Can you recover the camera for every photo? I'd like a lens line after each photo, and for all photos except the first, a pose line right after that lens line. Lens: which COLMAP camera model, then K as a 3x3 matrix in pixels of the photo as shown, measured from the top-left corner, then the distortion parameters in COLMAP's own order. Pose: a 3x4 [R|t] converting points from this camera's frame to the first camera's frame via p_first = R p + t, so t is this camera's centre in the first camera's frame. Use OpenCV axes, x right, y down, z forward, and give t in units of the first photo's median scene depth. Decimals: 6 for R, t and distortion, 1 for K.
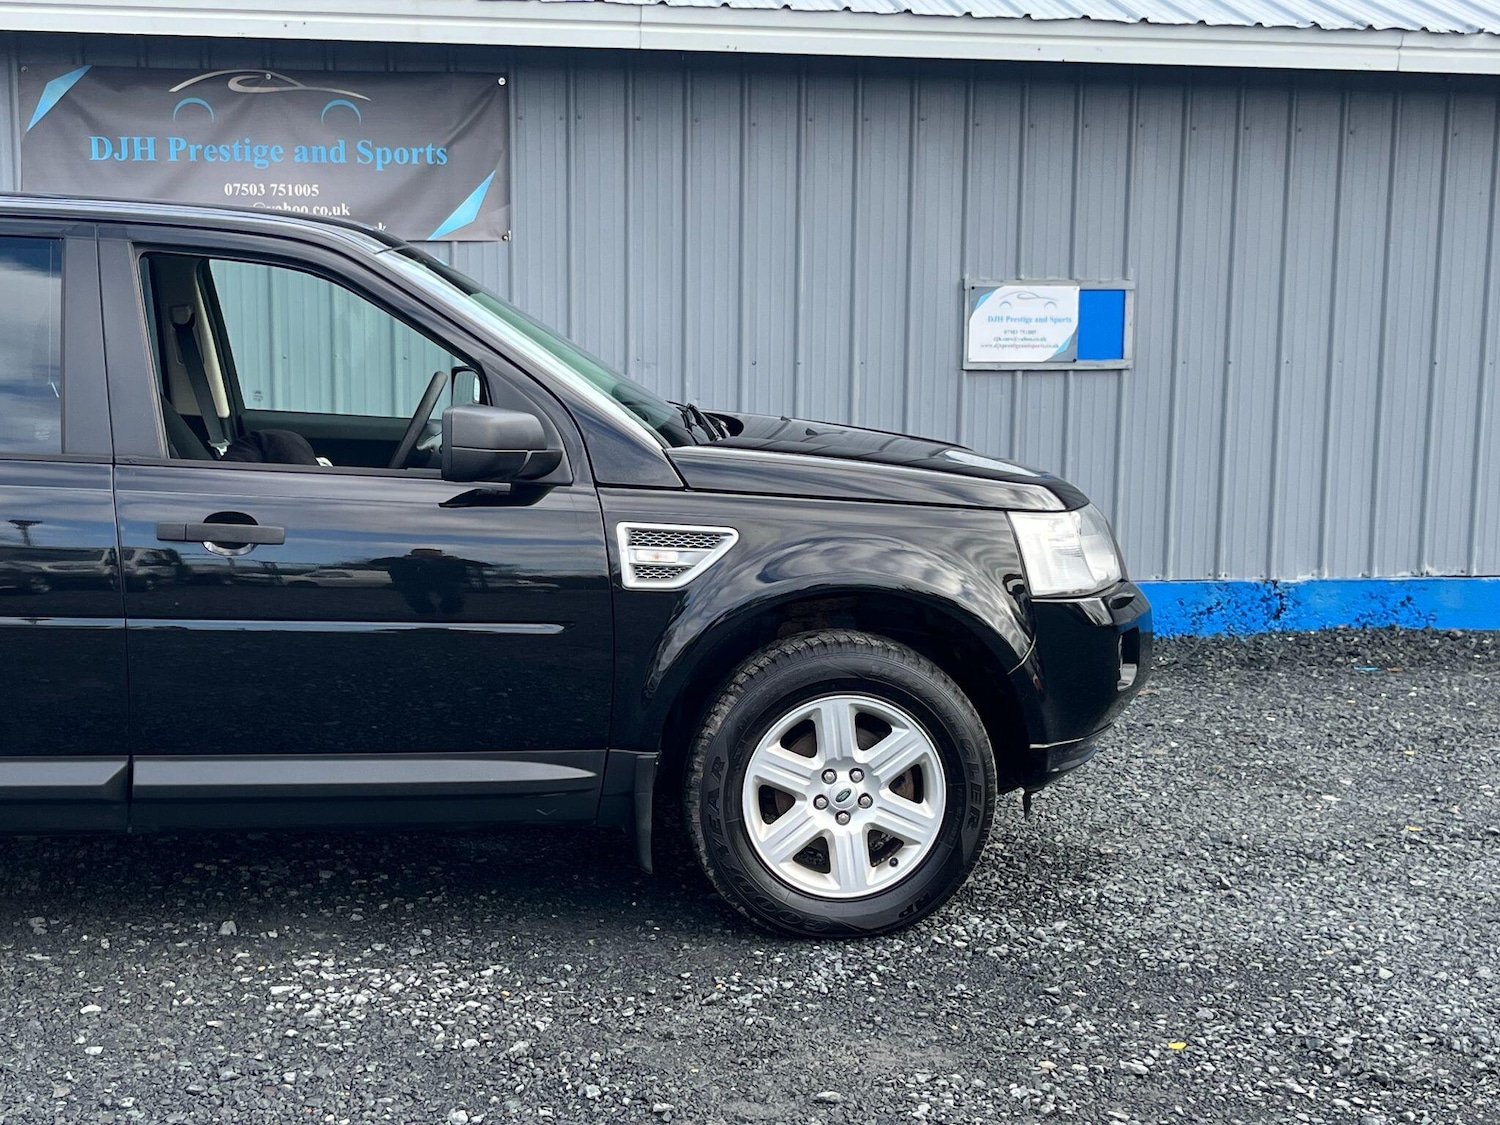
lens RADIAL K [[2200.9, 0, 750.0], [0, 2200.9, 562.5], [0, 0, 1]] dist [0.129658, -0.534815]
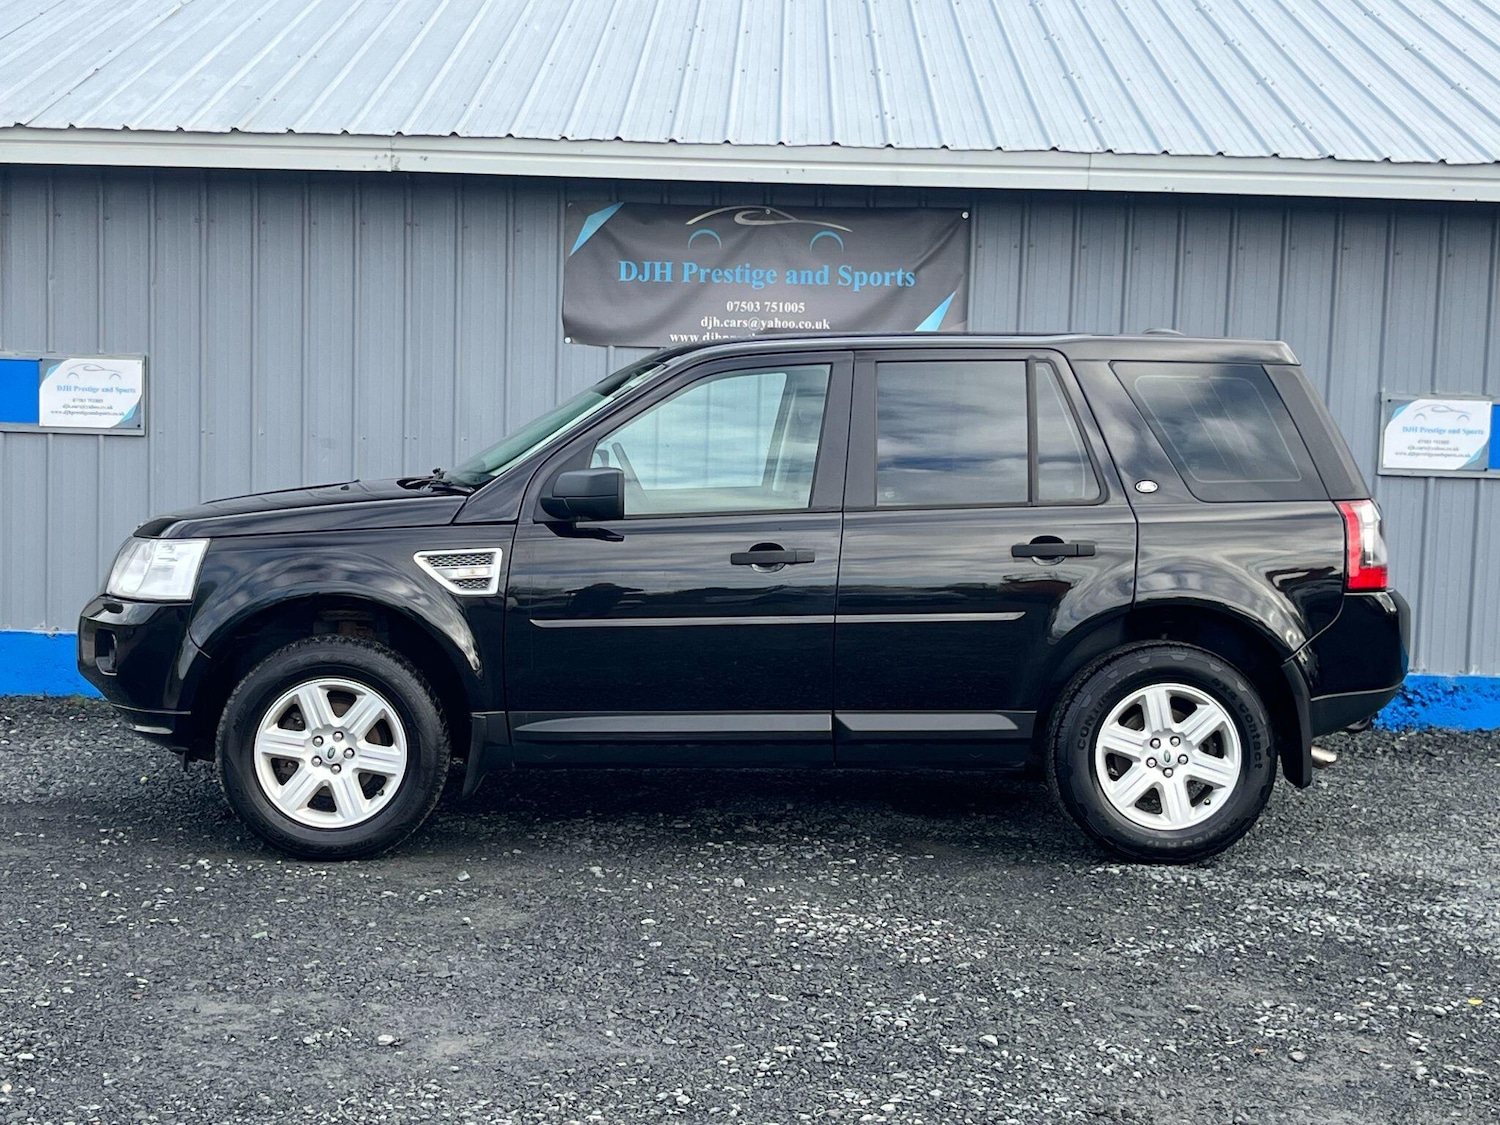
lens RADIAL K [[2400.4, 0, 697.5], [0, 2400.4, 559.8], [0, 0, 1]] dist [0.156179, -0.655567]
pose [[0.978083, 0.036206, -0.205044, 0.023734], [-0.045911, 0.998029, -0.042775, 0.033547], [0.203091, 0.051252, 0.977818, -0.375846]]
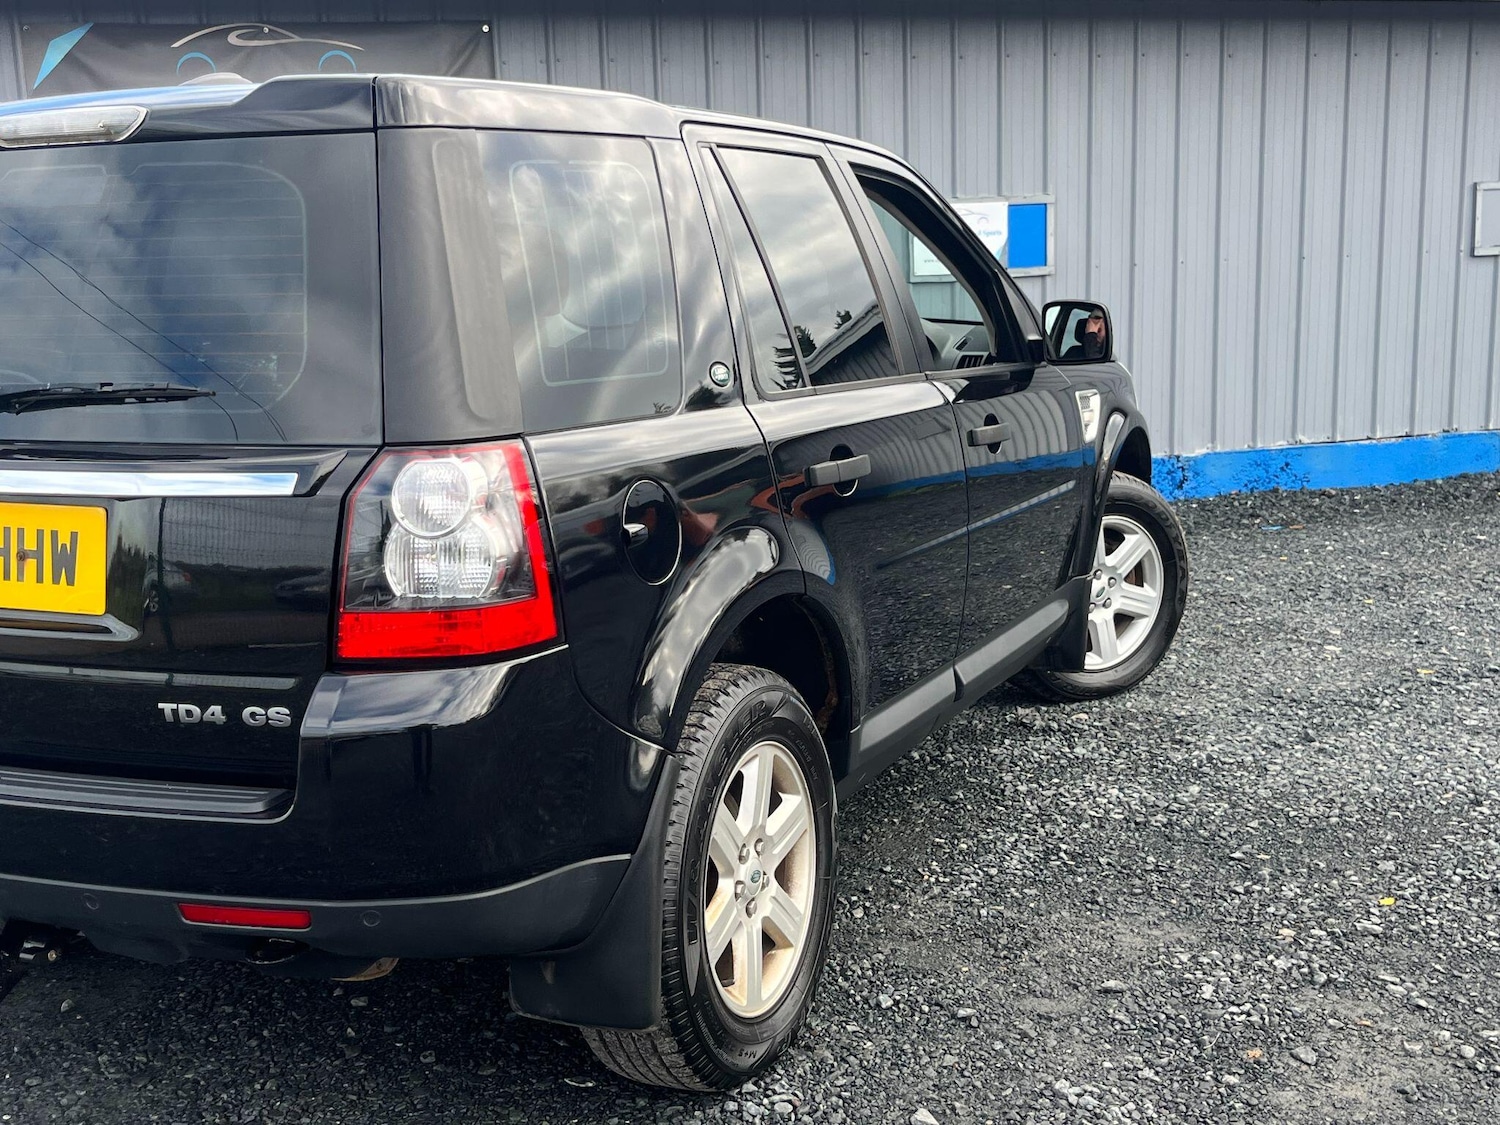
lens RADIAL K [[1851.8, 0, 770.6], [0, 1851.8, 566.1], [0, 0, 1]] dist [0.021871, -0.047161]
pose [[0.989844, -0.064239, 0.126818, -0.160953], [0.056413, 0.996330, 0.064368, -0.013975], [-0.130488, -0.056560, 0.989835, 0.126337]]
